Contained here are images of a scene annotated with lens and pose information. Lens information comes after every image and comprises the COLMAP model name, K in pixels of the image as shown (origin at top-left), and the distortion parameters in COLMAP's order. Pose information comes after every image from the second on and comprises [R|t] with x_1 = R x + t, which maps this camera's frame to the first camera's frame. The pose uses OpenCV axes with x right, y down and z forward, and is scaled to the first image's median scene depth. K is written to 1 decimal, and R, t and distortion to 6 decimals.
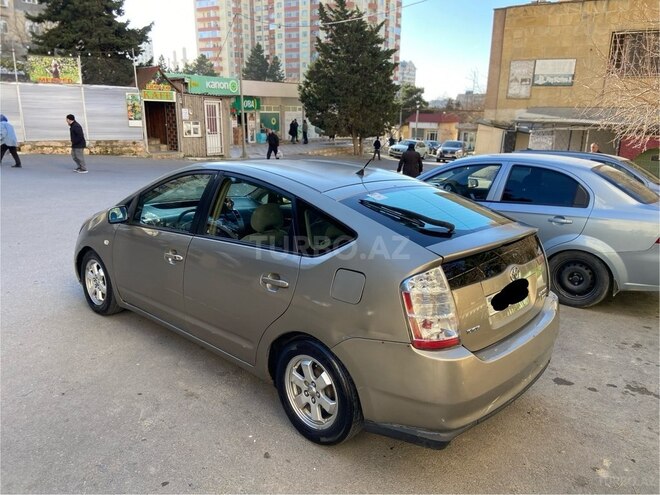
lens RADIAL K [[483.8, 0, 330.0], [0, 483.8, 247.5], [0, 0, 1]] dist [0.110131, -0.135019]
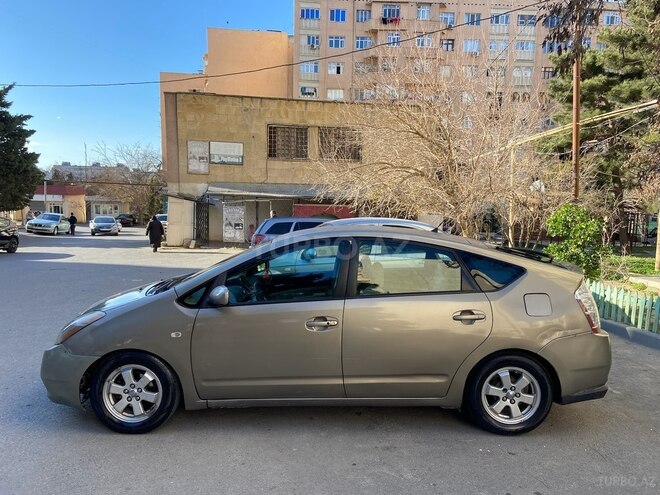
lens RADIAL K [[483.8, 0, 330.0], [0, 483.8, 247.5], [0, 0, 1]] dist [0.110131, -0.135019]
pose [[0.745426, -0.079282, 0.661857, -0.137056], [0.172260, 0.982087, -0.076369, -0.008207], [-0.643947, 0.170939, 0.745730, 0.029484]]
